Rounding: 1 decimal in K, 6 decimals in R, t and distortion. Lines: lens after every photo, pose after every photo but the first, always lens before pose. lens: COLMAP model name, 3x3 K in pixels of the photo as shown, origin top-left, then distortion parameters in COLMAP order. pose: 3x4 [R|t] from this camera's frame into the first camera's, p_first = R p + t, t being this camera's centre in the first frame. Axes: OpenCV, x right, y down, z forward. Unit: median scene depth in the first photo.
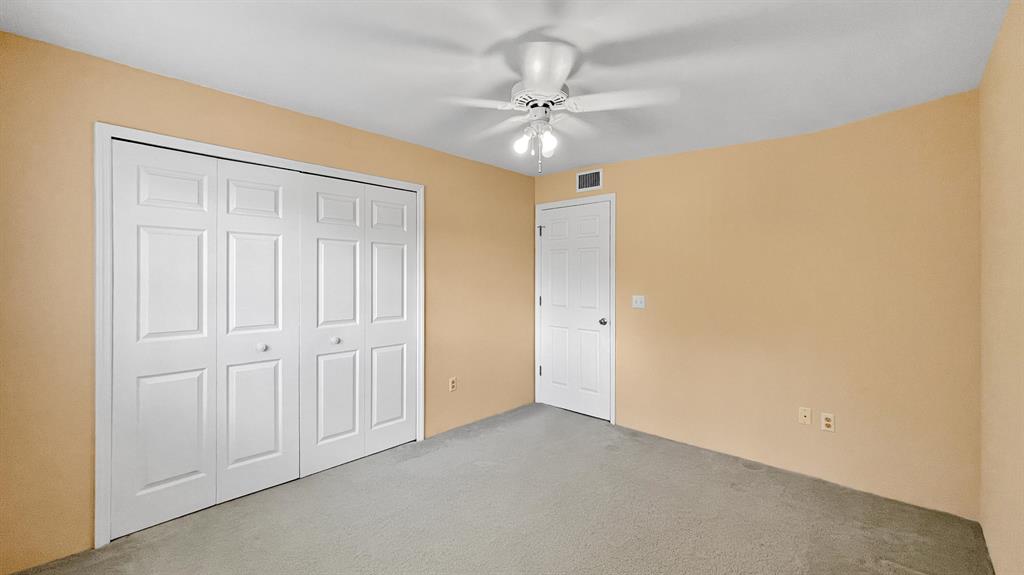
lens RADIAL K [[412.3, 0, 510.2], [0, 412.3, 278.0], [0, 0, 1]] dist [-0.000630, 0.000208]
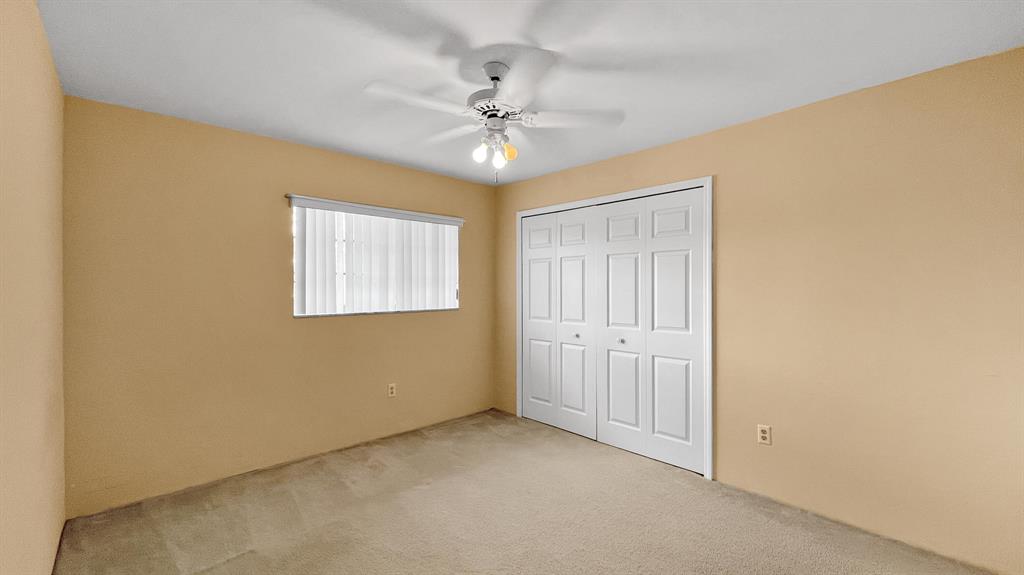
lens RADIAL K [[401.5, 0, 514.1], [0, 401.5, 290.8], [0, 0, 1]] dist [-0.000464, 0.000027]
pose [[-0.034725, 0.005216, -0.999383, 0.696166], [-0.003260, 0.999980, 0.005333, 0.006210], [0.999392, 0.003443, -0.034708, 0.713065]]
